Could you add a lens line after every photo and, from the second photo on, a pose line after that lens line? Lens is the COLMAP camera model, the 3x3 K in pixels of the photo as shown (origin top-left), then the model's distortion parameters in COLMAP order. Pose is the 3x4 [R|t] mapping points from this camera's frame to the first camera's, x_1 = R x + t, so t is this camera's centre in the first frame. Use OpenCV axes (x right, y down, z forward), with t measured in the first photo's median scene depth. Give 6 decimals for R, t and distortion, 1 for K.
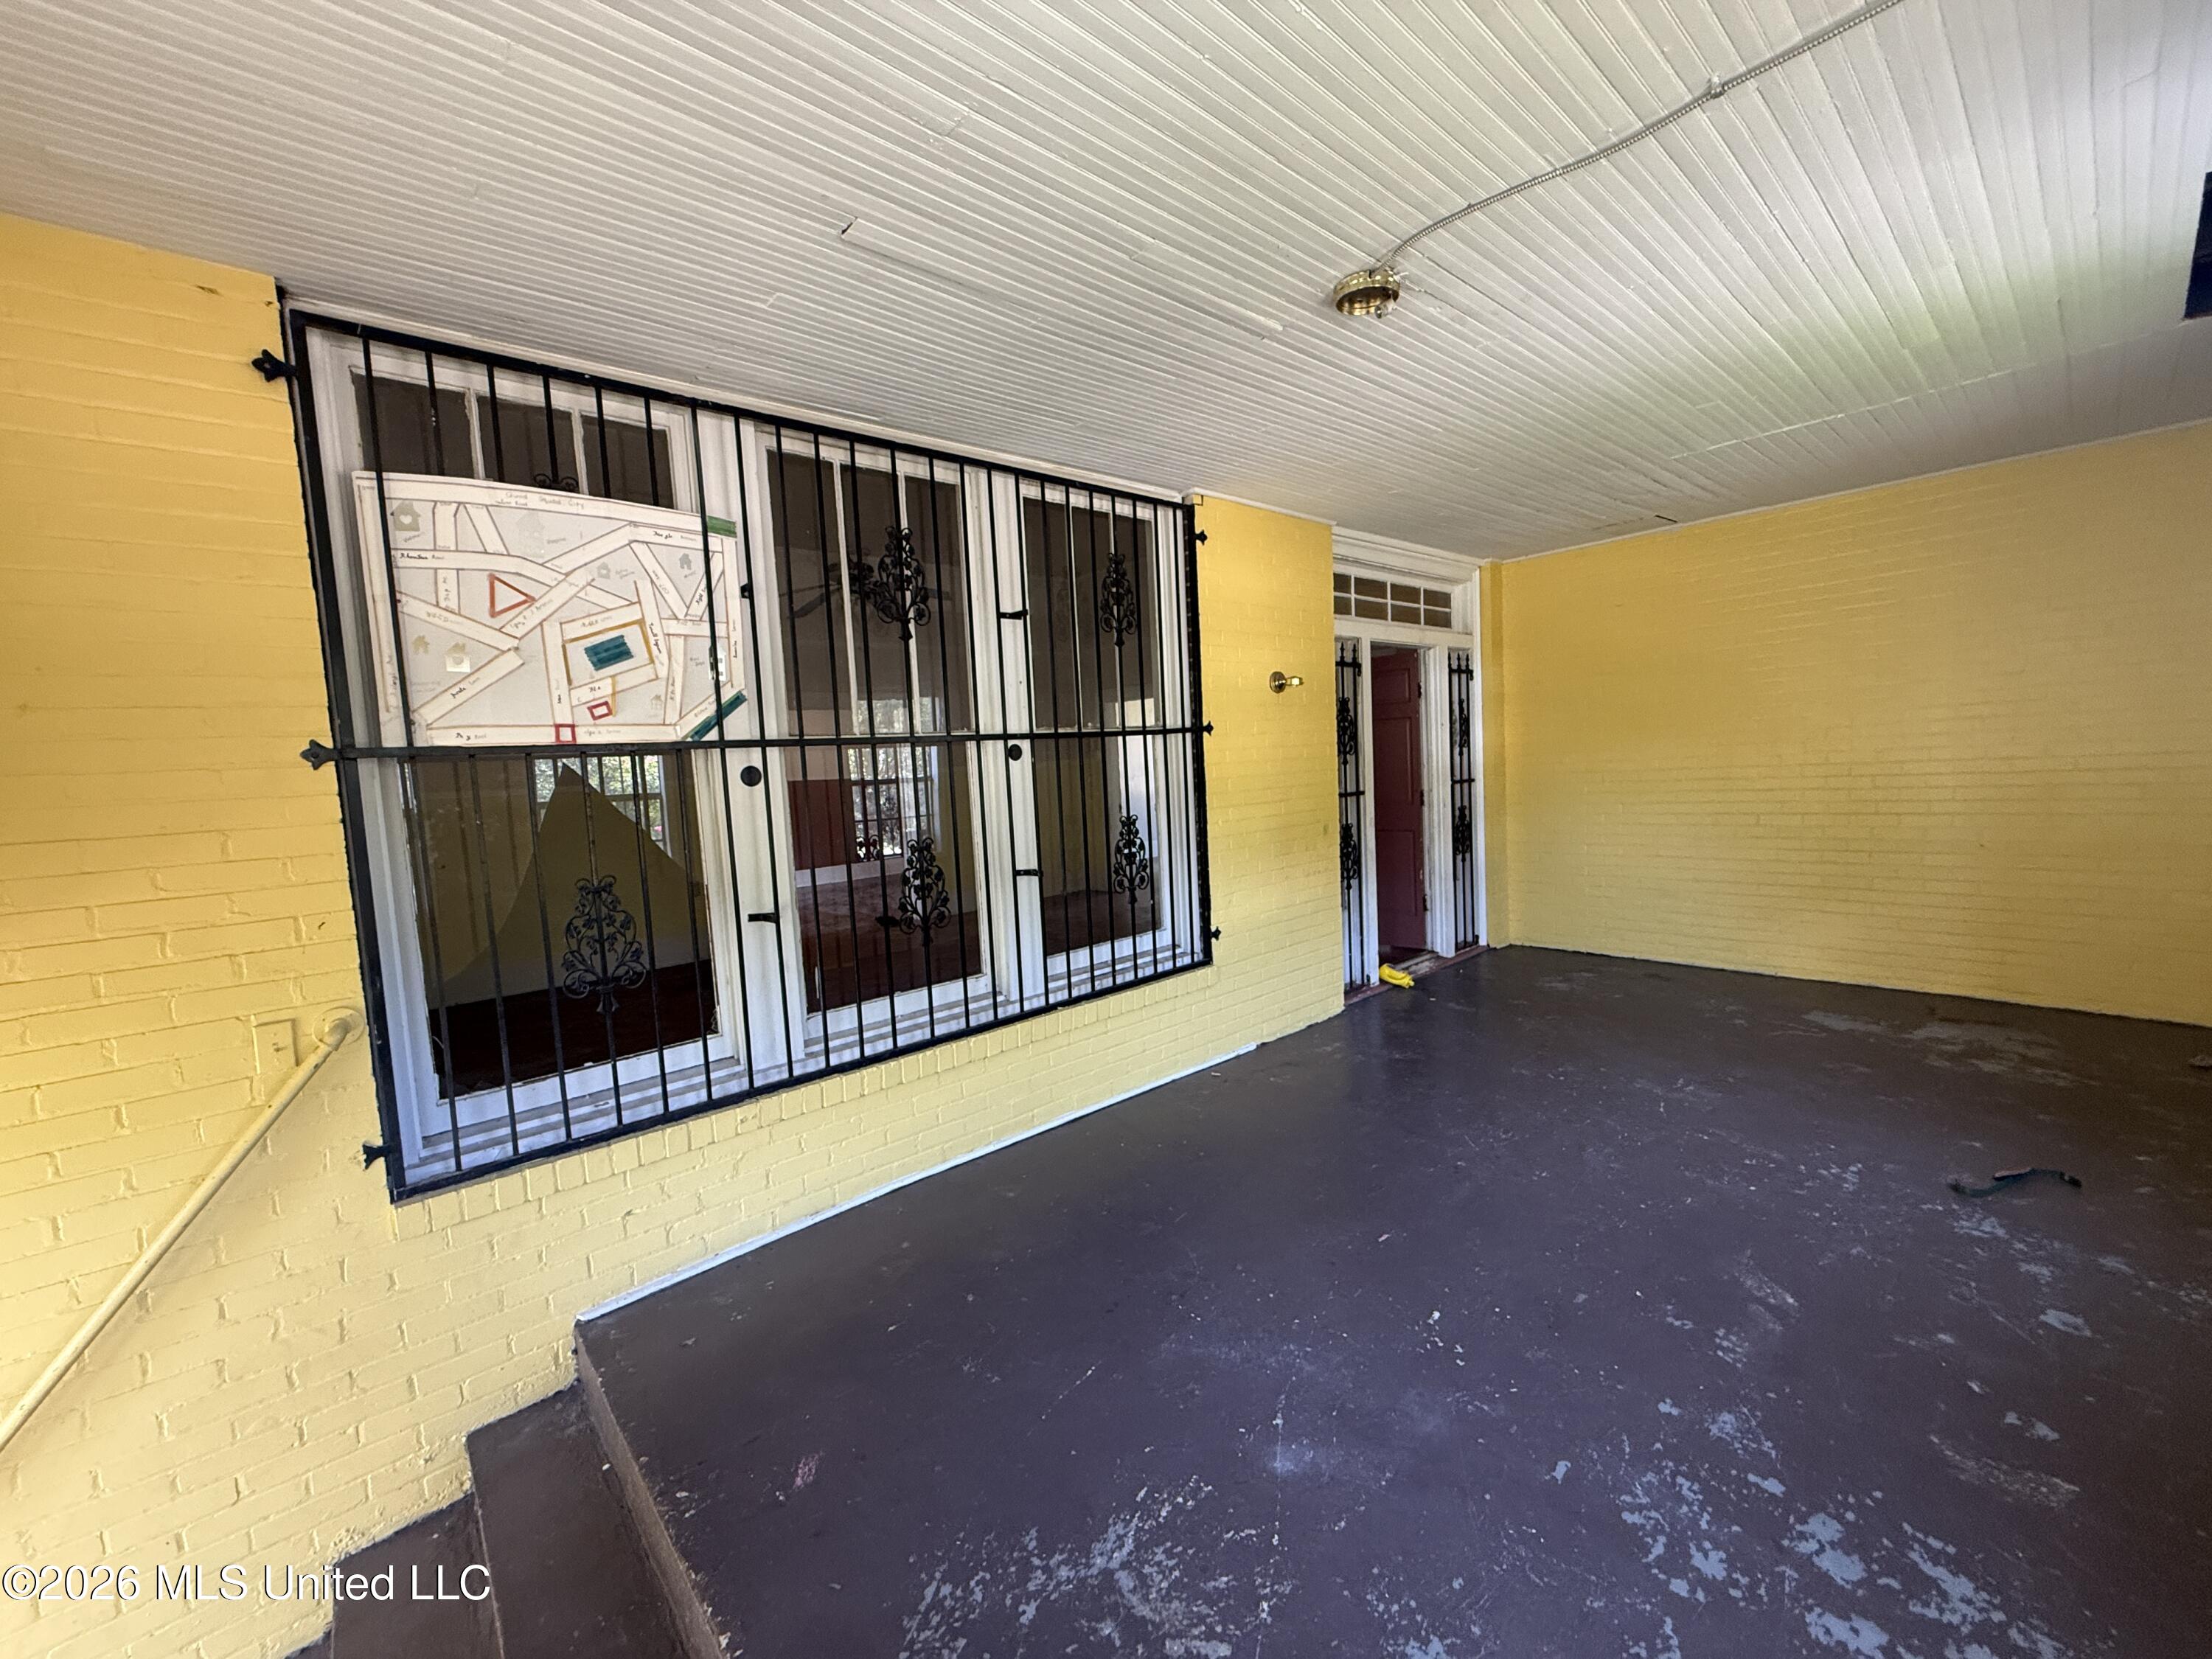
lens RADIAL K [[880.8, 0, 1100.7], [0, 880.8, 830.9], [0, 0, 1]] dist [0.000865, 0.000087]
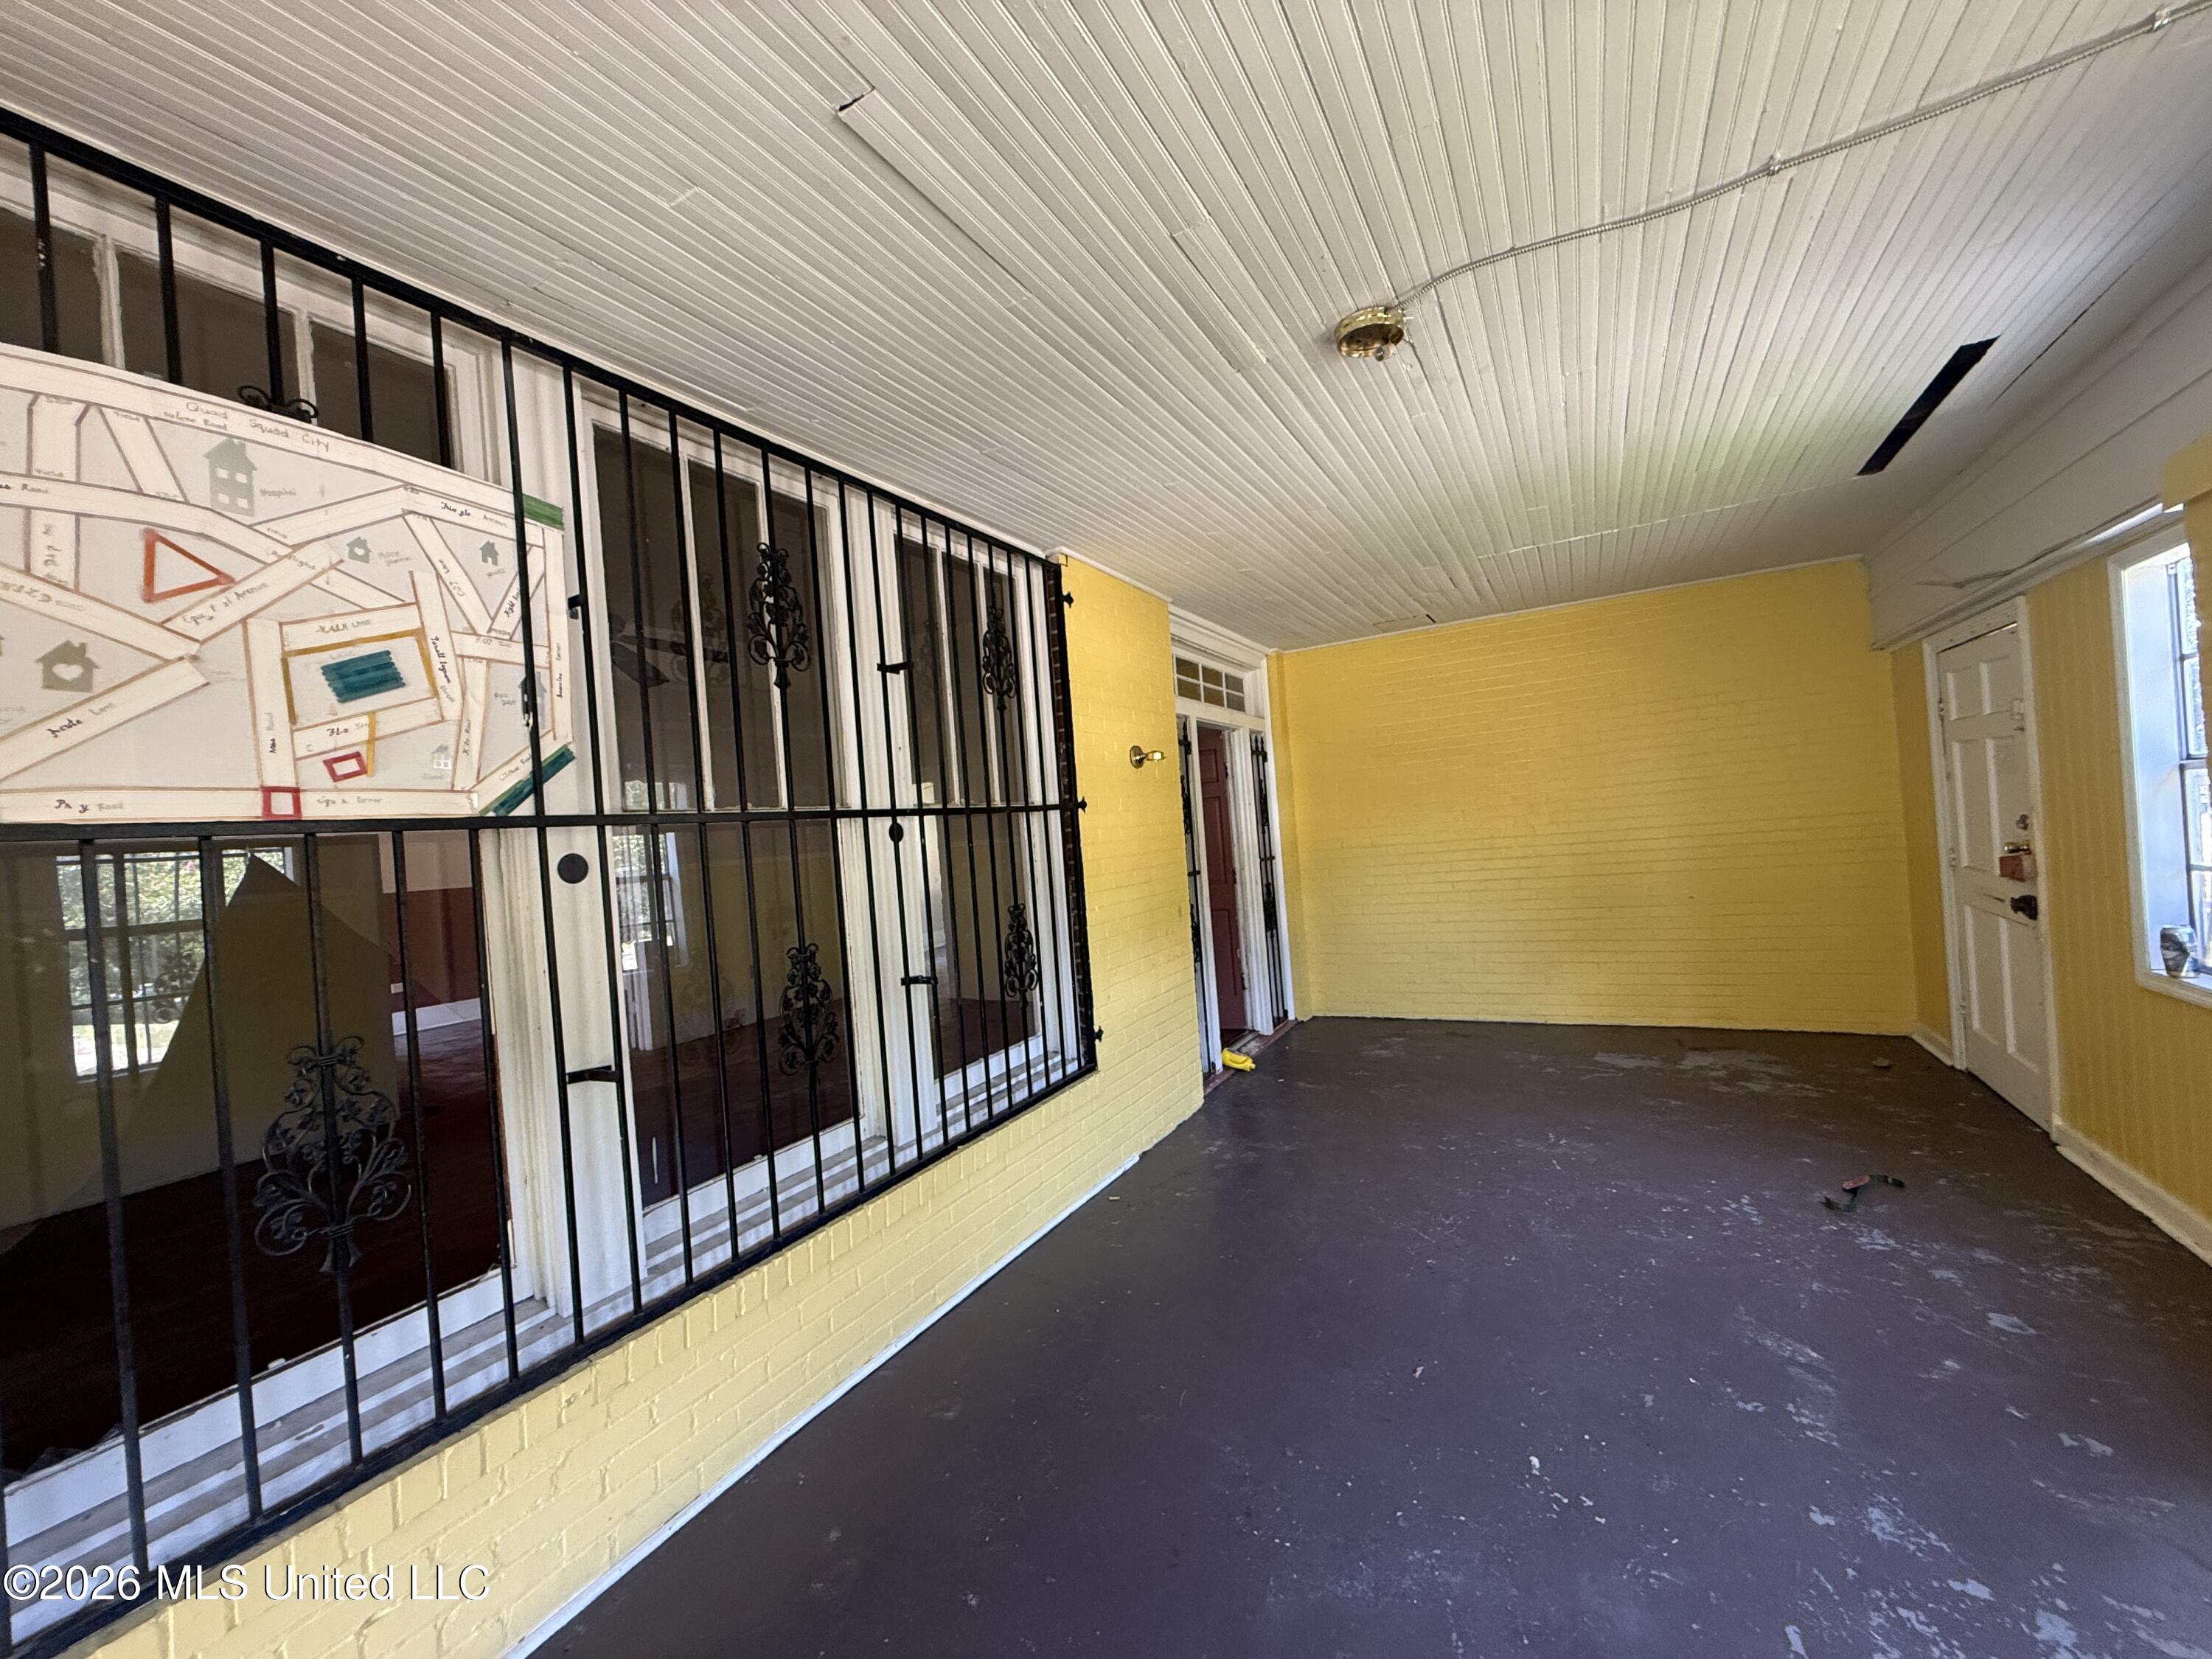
lens RADIAL K [[880.8, 0, 1100.7], [0, 880.8, 830.9], [0, 0, 1]] dist [0.000865, 0.000087]
pose [[0.942405, -0.019103, 0.333927, -0.219067], [0.053948, 0.993977, -0.095388, -0.003004], [-0.330094, 0.107909, 0.937760, 0.197004]]
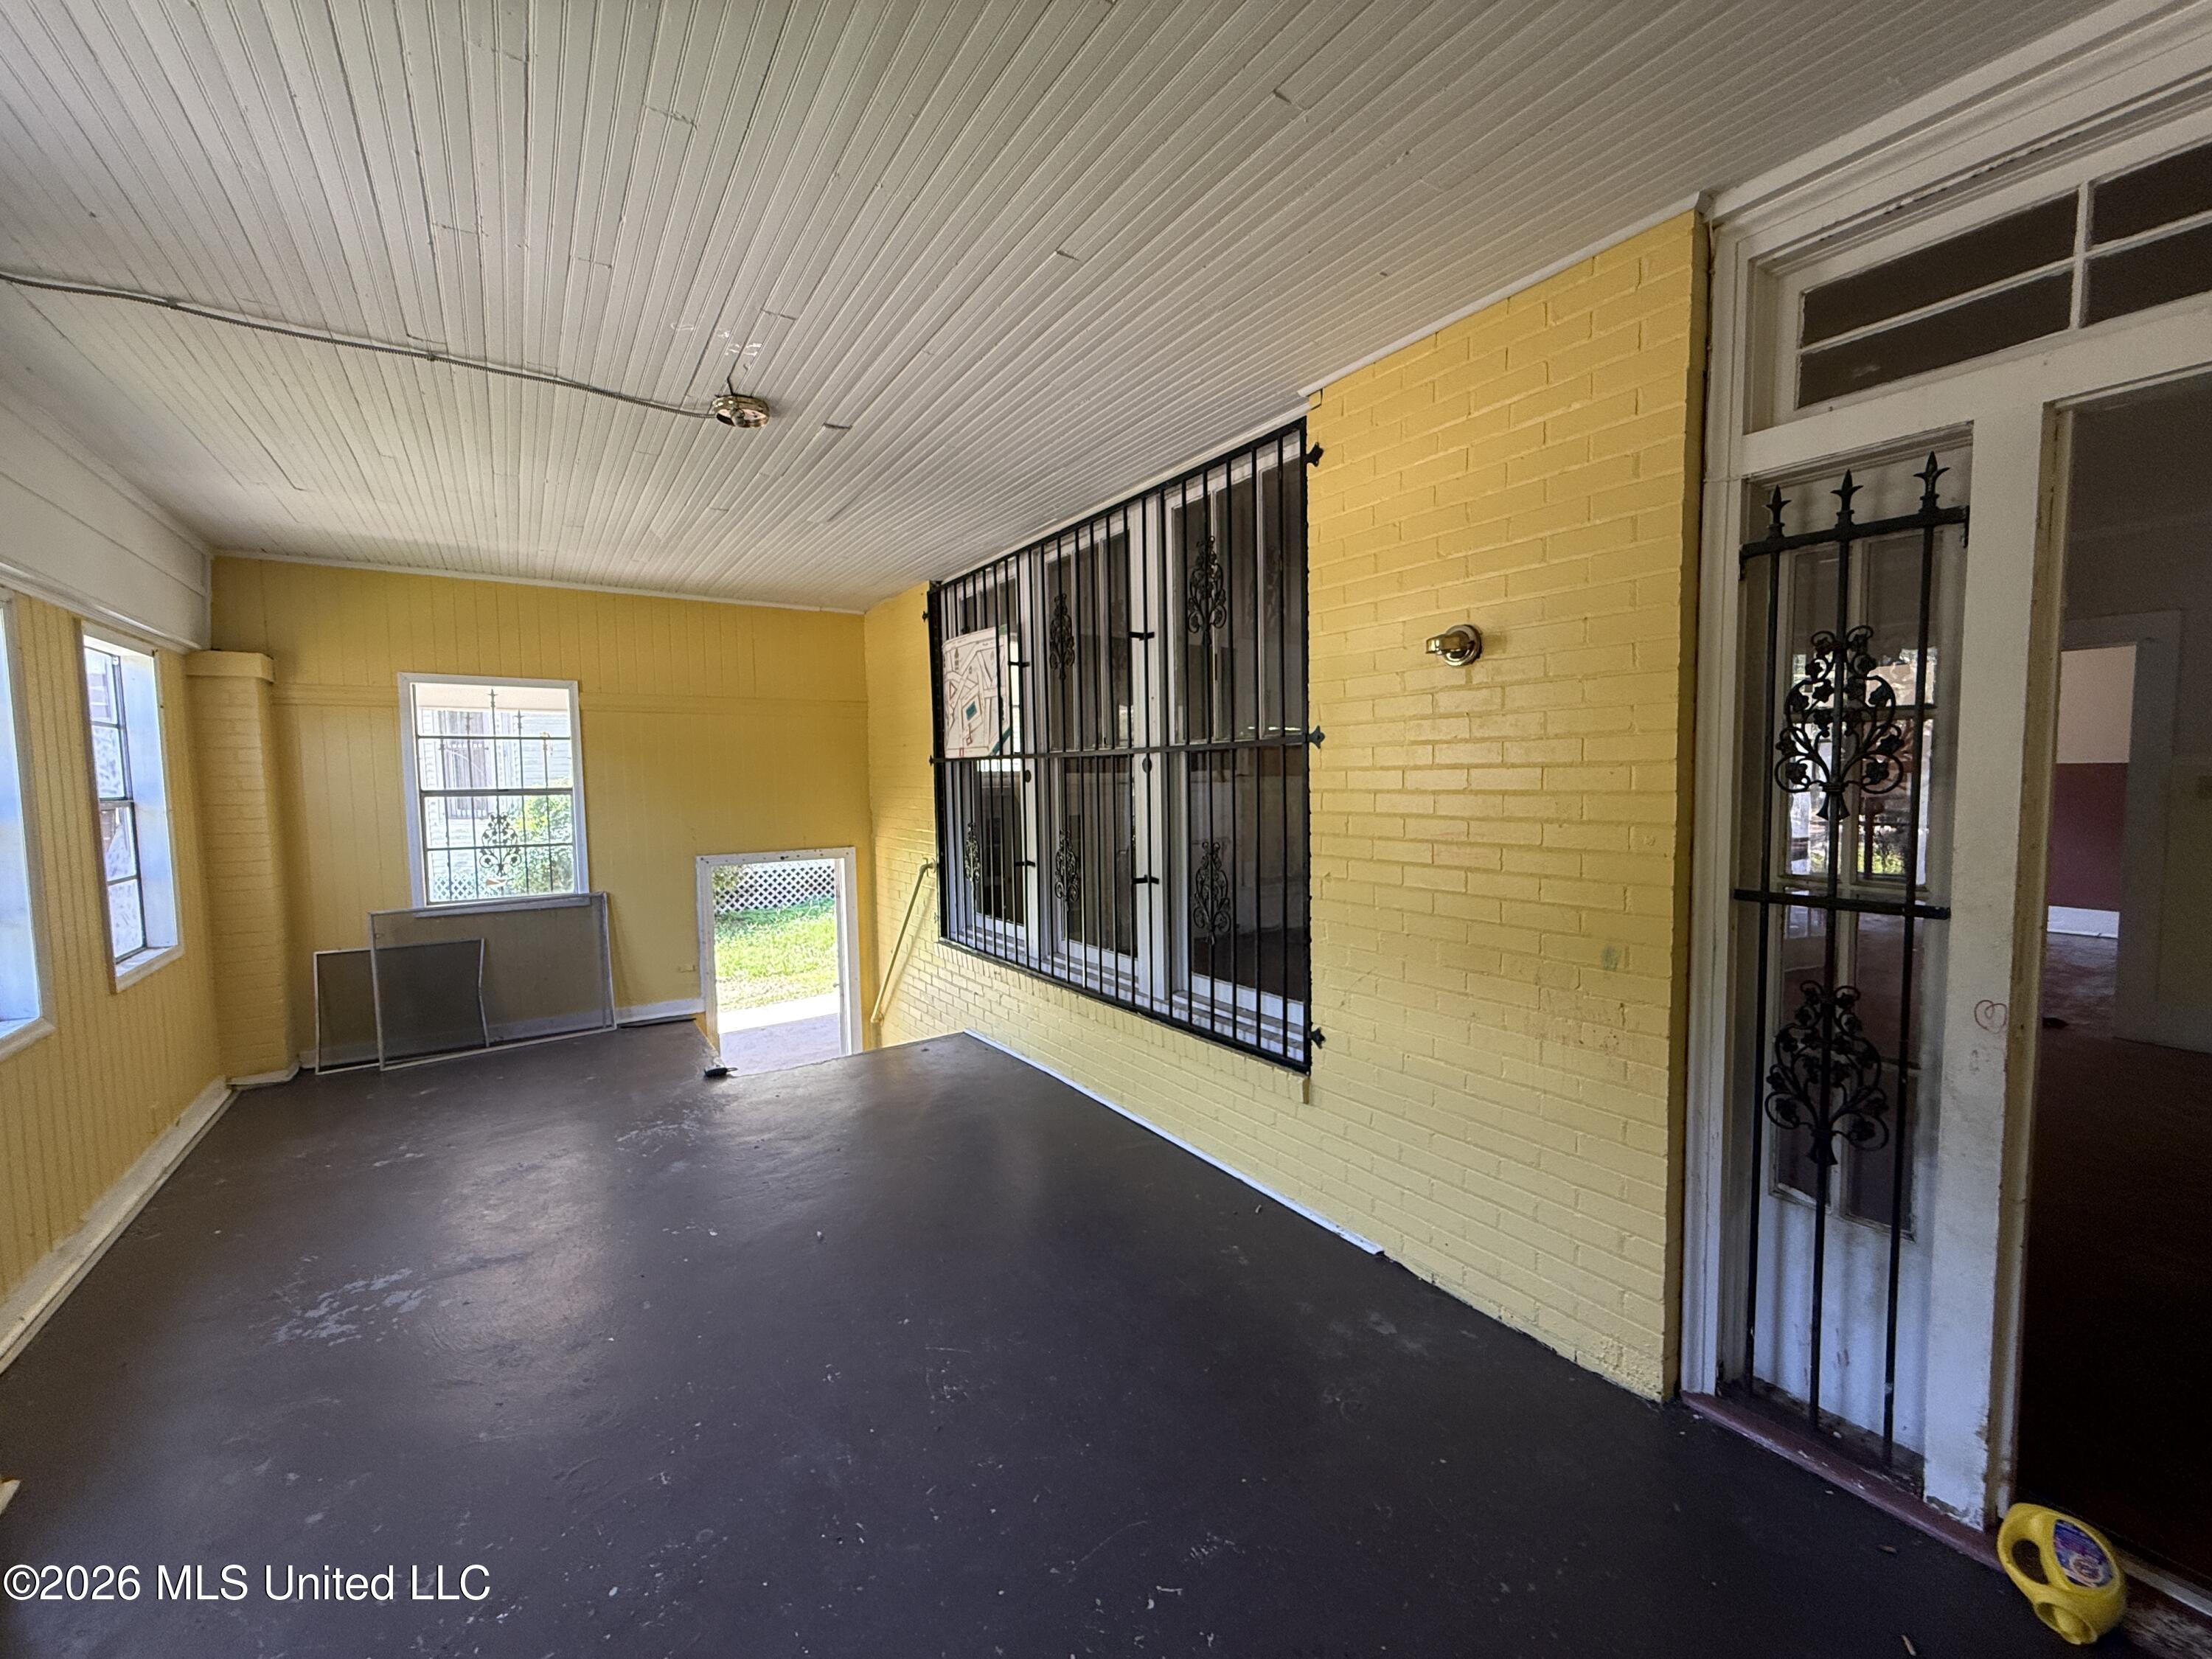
lens RADIAL K [[880.8, 0, 1100.7], [0, 880.8, 830.9], [0, 0, 1]] dist [0.000865, 0.000087]
pose [[-0.134058, 0.120652, -0.983601, 1.106521], [-0.054152, 0.990186, 0.128840, -0.165772], [0.989493, 0.070536, -0.126209, 1.242455]]
